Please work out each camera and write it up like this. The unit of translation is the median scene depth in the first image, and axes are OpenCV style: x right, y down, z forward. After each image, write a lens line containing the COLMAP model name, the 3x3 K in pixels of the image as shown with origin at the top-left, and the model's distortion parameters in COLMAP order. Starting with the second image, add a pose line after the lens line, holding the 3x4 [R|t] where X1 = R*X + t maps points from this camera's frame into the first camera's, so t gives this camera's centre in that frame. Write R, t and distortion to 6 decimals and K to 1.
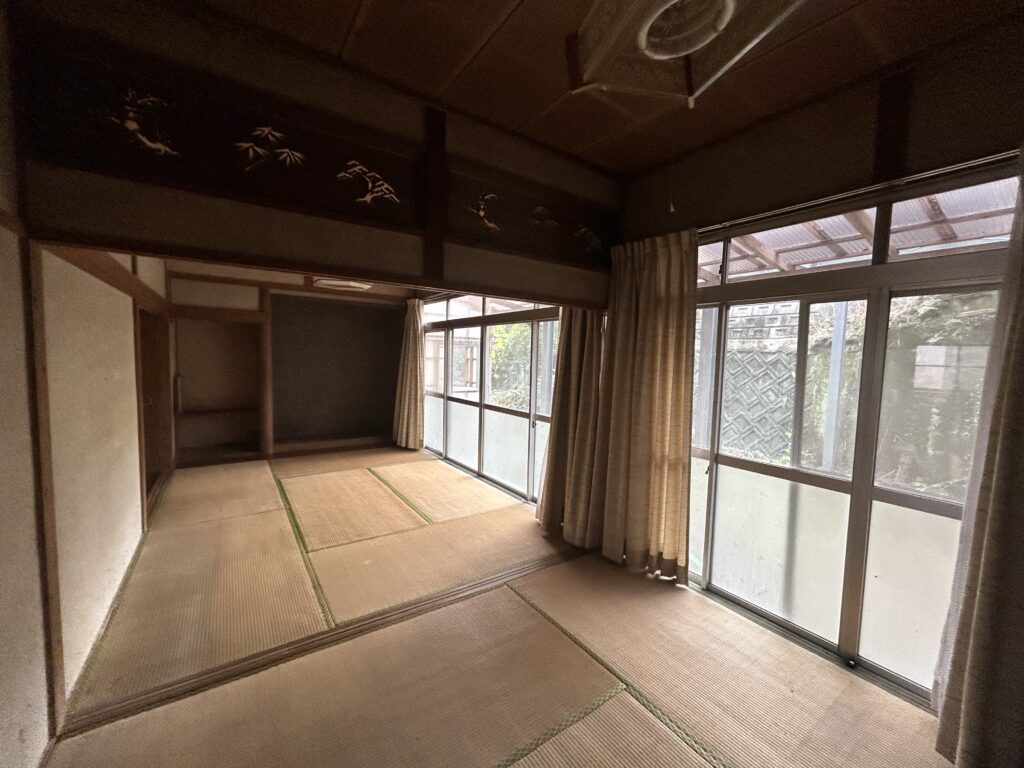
lens RADIAL K [[411.2, 0, 512.0], [0, 411.2, 384.0], [0, 0, 1]] dist [0.001999, 0.000195]
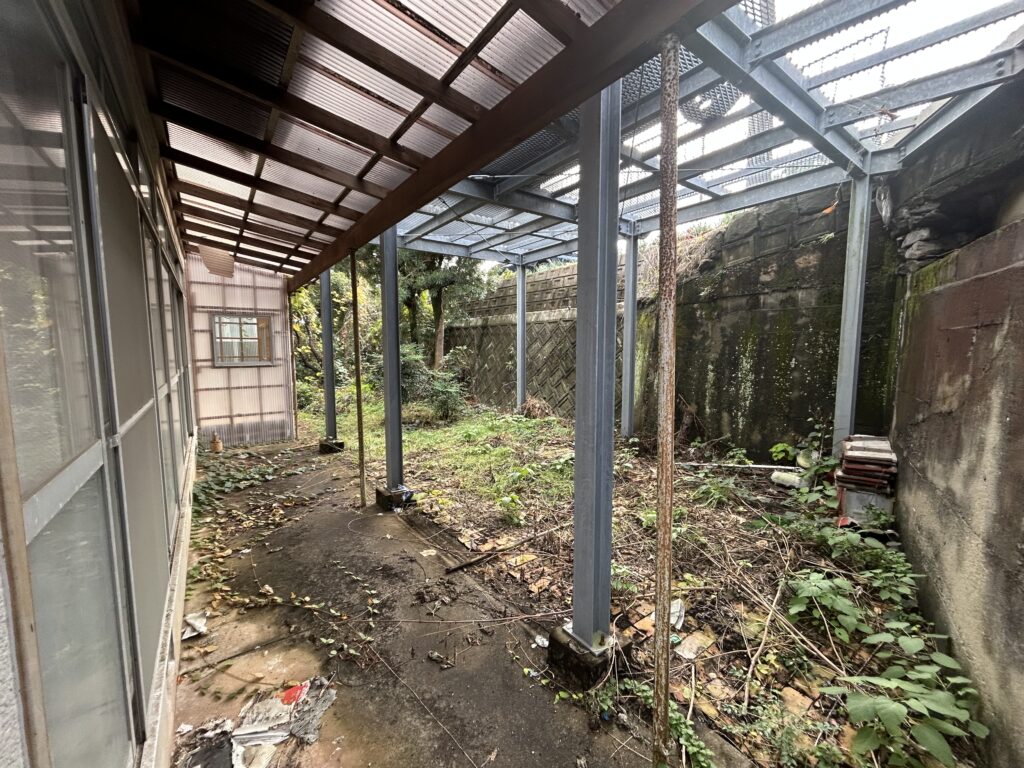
lens RADIAL K [[411.2, 0, 512.0], [0, 411.2, 384.0], [0, 0, 1]] dist [0.001999, 0.000195]
pose [[0.999088, -0.031720, 0.028591, 0.642884], [0.031069, 0.999254, 0.022958, 0.080805], [-0.029298, -0.022049, 0.999328, 0.067802]]
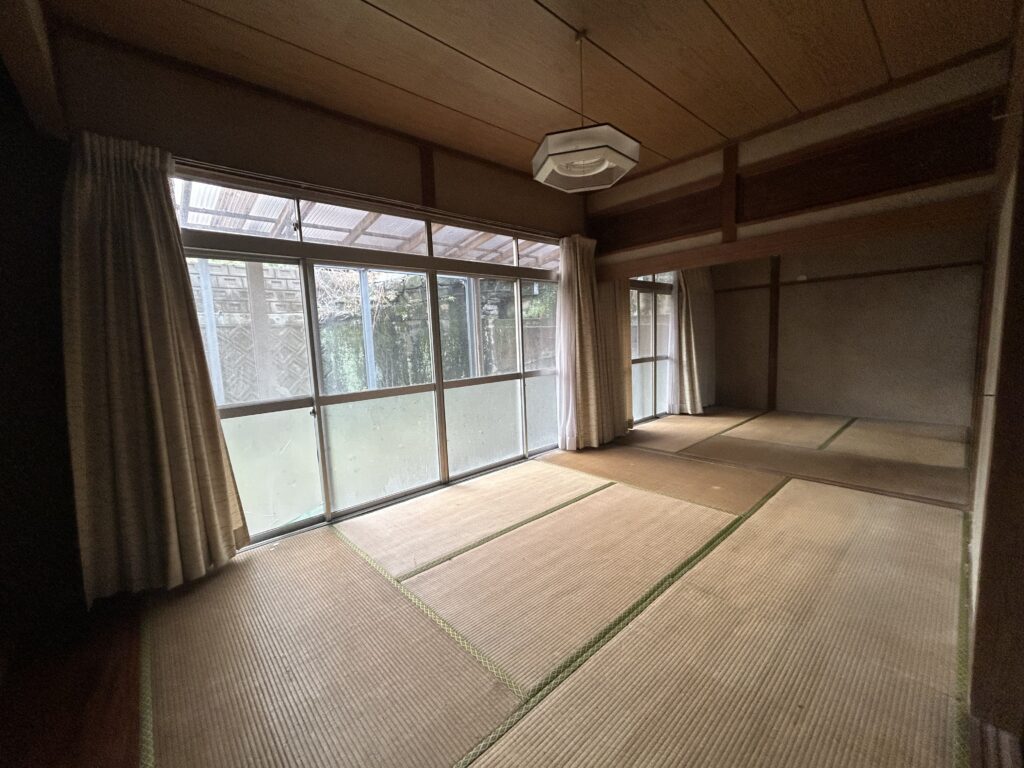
lens RADIAL K [[411.2, 0, 512.0], [0, 411.2, 384.0], [0, 0, 1]] dist [0.001999, 0.000195]
pose [[-0.130201, -0.130236, 0.982897, -0.778858], [0.108322, 0.983533, 0.144669, -0.038721], [-0.985553, 0.125305, -0.113950, 0.950222]]
